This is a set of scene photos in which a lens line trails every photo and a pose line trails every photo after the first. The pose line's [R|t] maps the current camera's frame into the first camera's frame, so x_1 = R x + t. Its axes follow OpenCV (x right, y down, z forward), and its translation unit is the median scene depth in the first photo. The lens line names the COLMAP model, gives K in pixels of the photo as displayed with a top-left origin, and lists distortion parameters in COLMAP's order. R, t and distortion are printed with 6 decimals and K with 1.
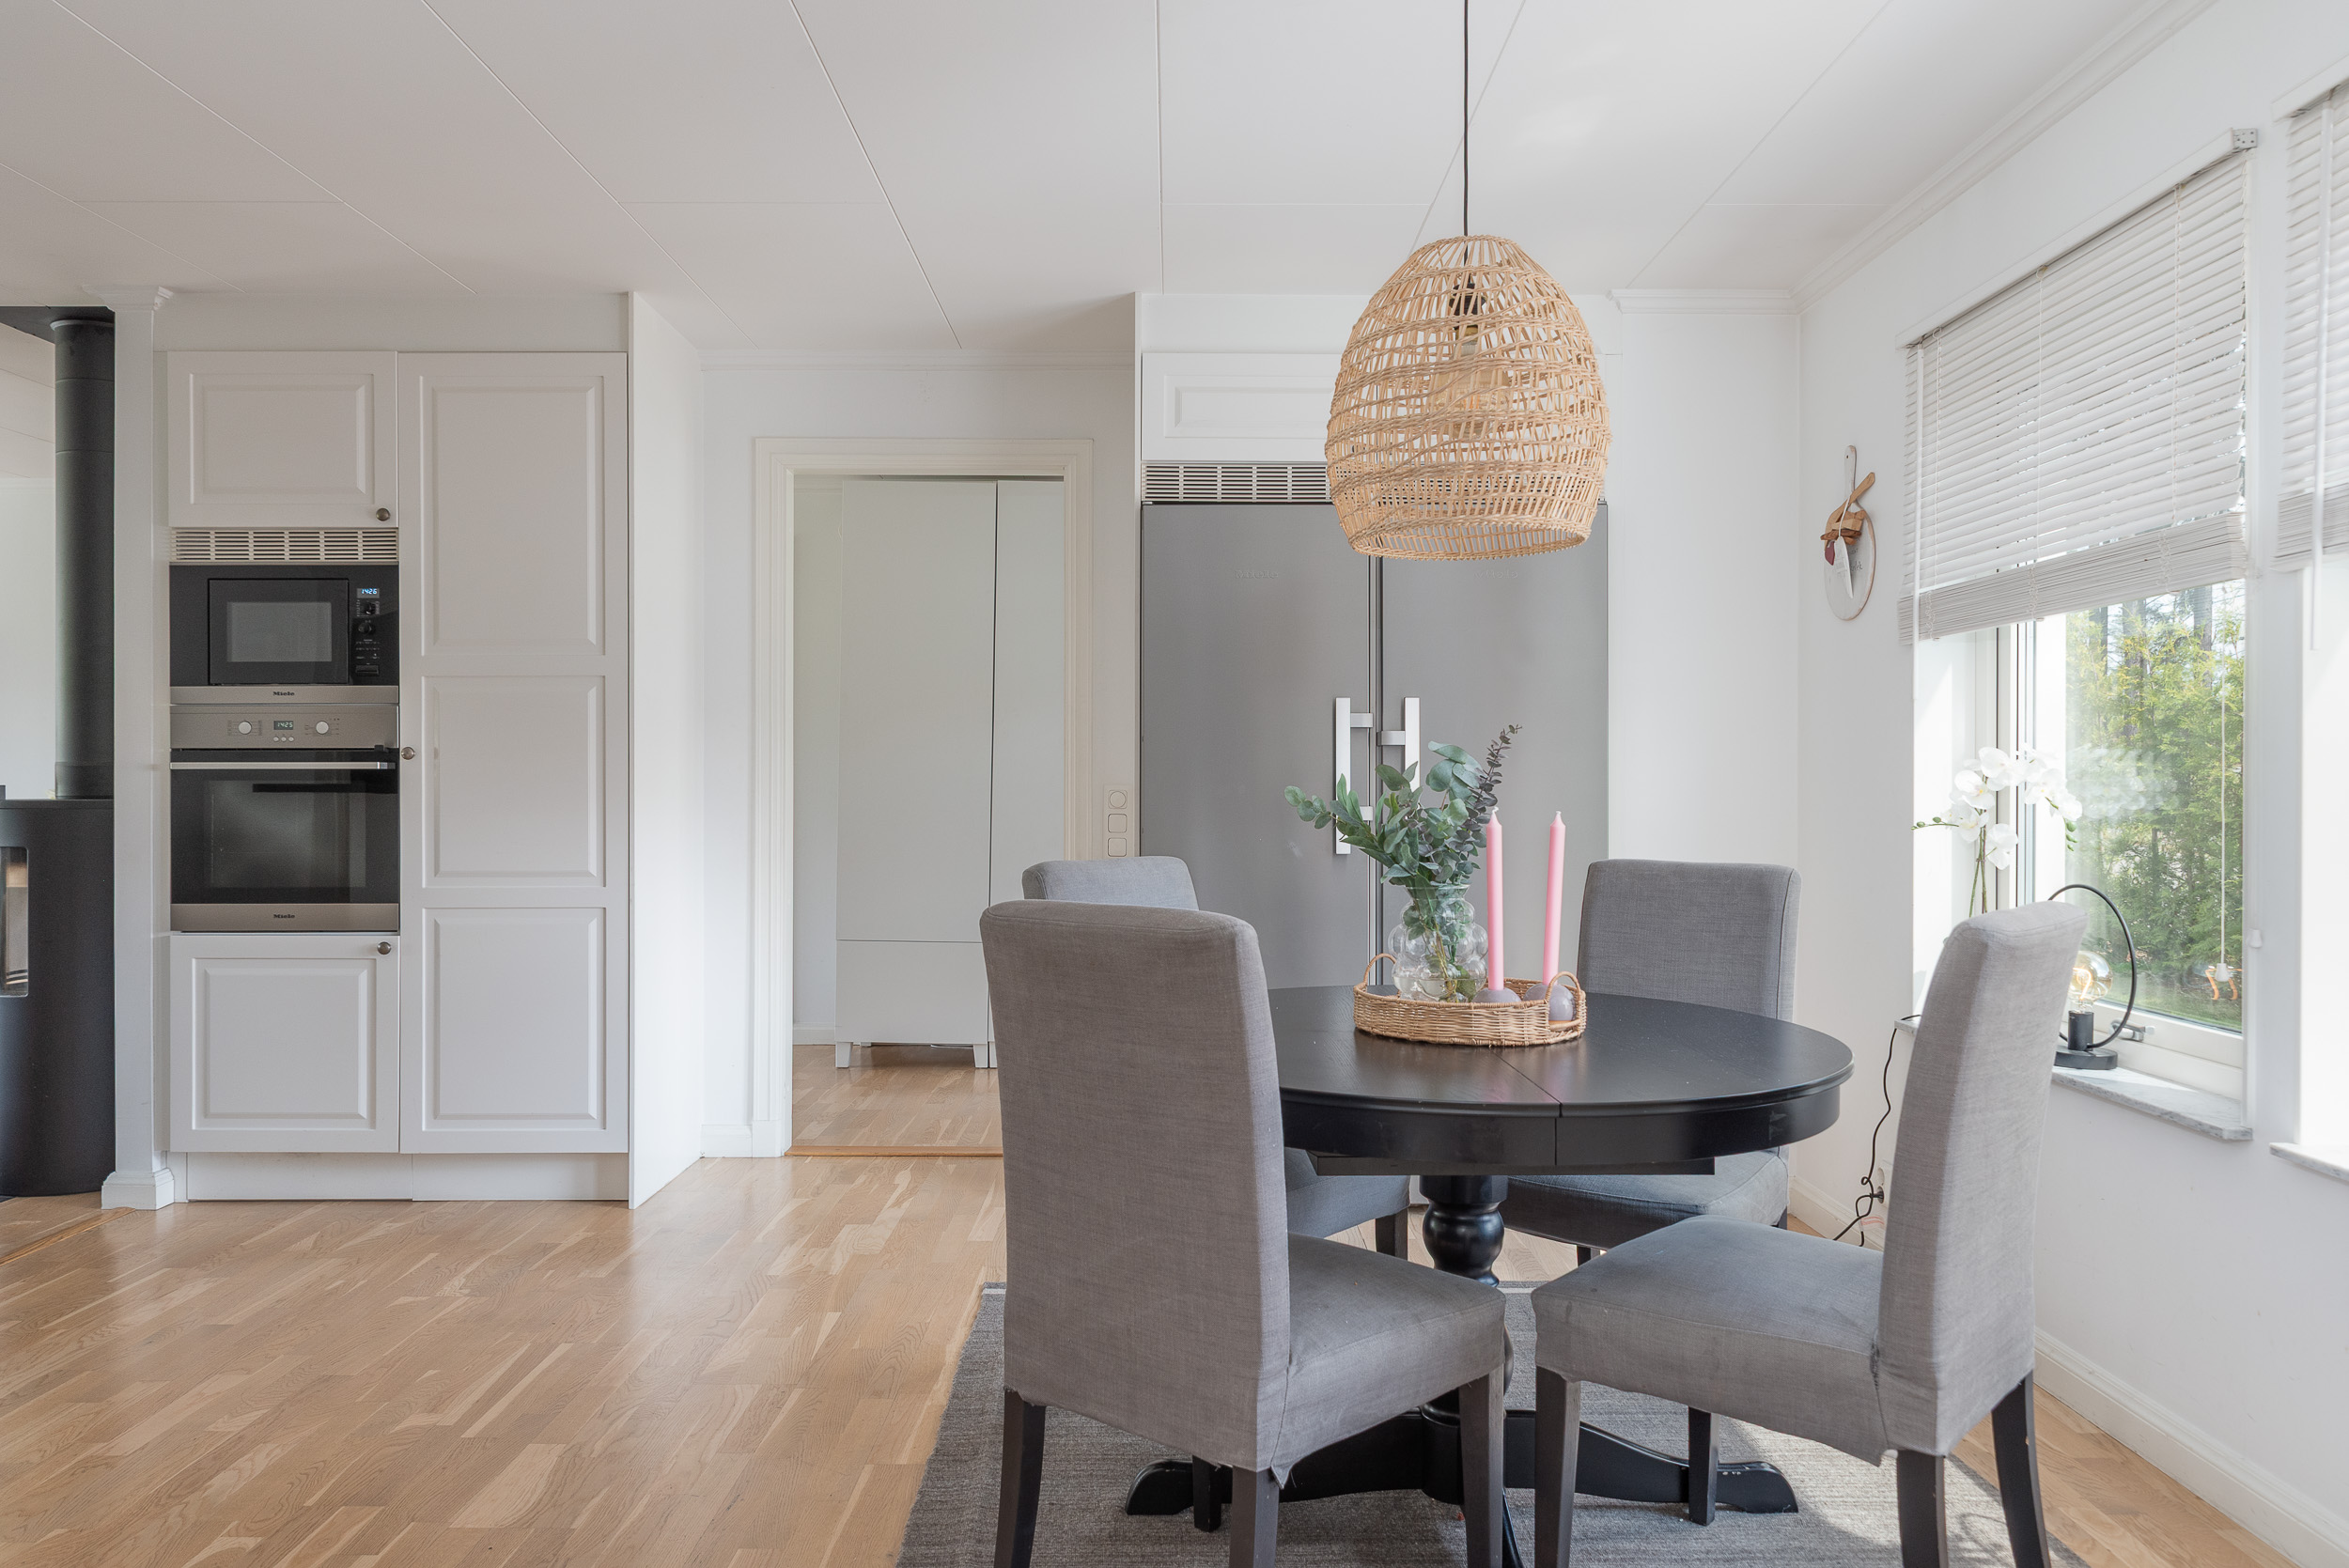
lens RADIAL K [[1582.2, 0, 1174.5], [0, 1582.2, 784.0], [0, 0, 1]] dist [0.003184, -0.000606]
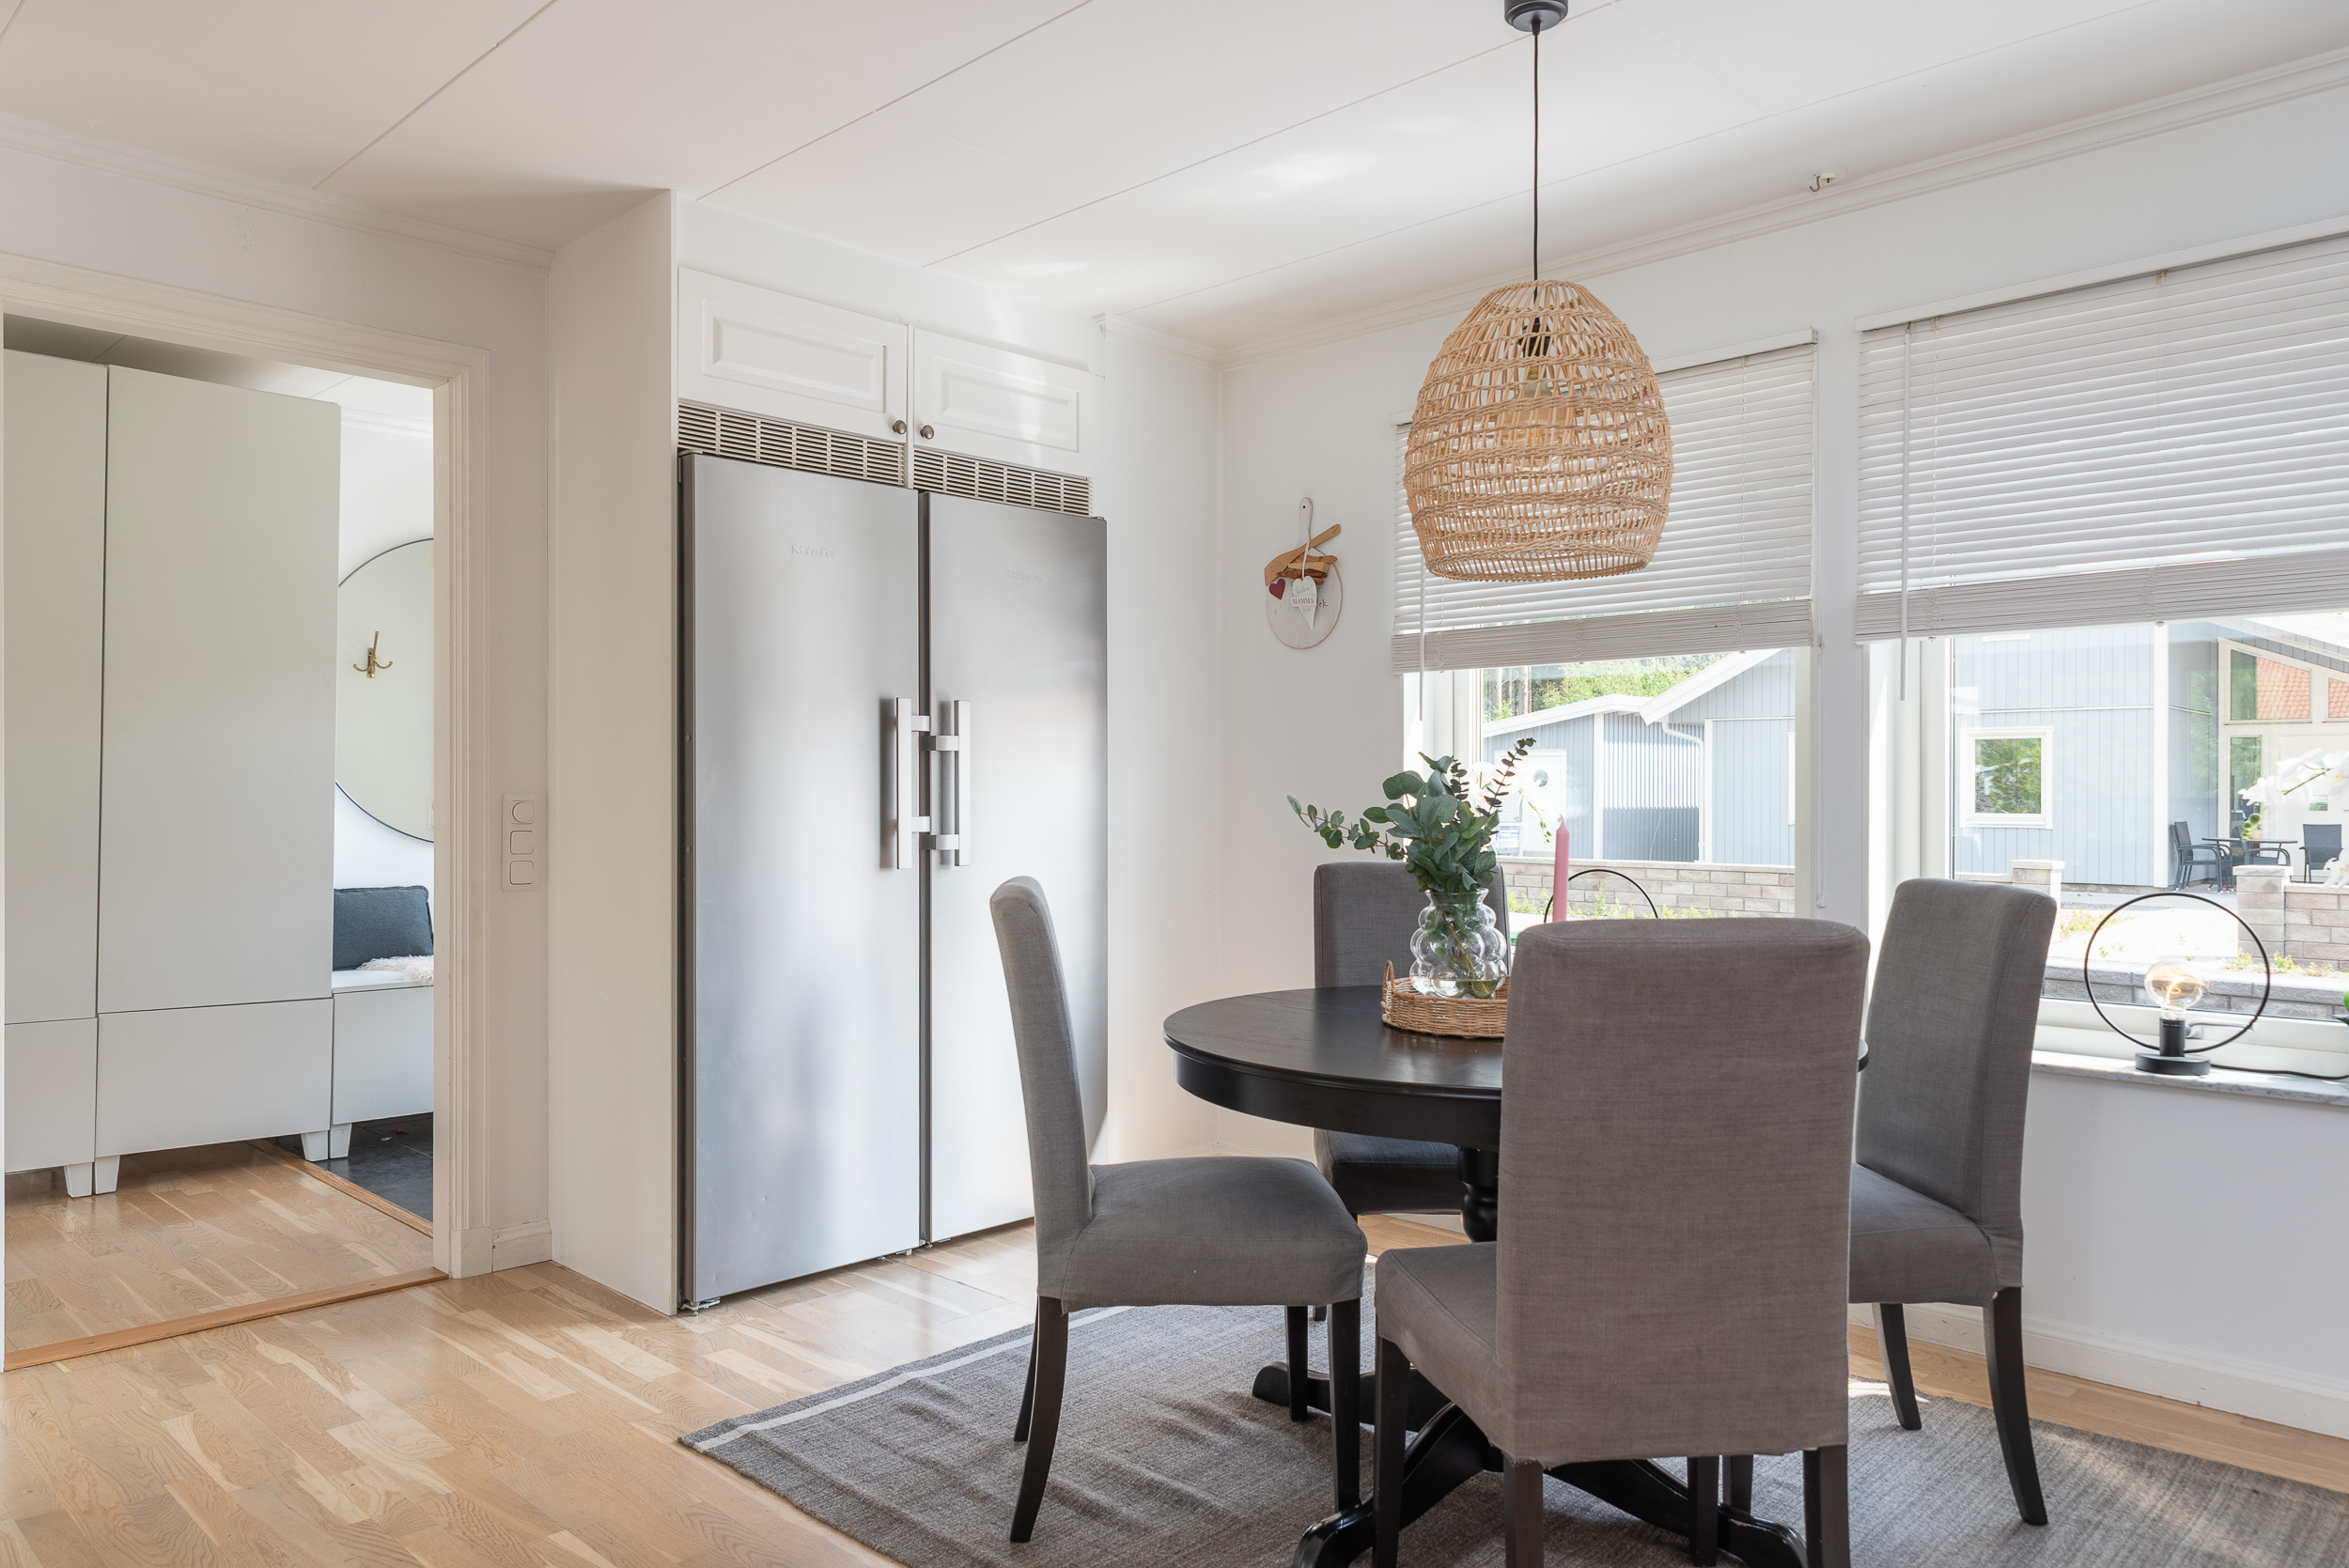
lens RADIAL K [[1582.2, 0, 1174.5], [0, 1582.2, 784.0], [0, 0, 1]] dist [0.003184, -0.000606]
pose [[0.701209, 0.001304, 0.712954, -0.473703], [0.000225, 0.999998, -0.002051, -0.002554], [-0.712956, 0.001599, 0.701207, 0.267523]]
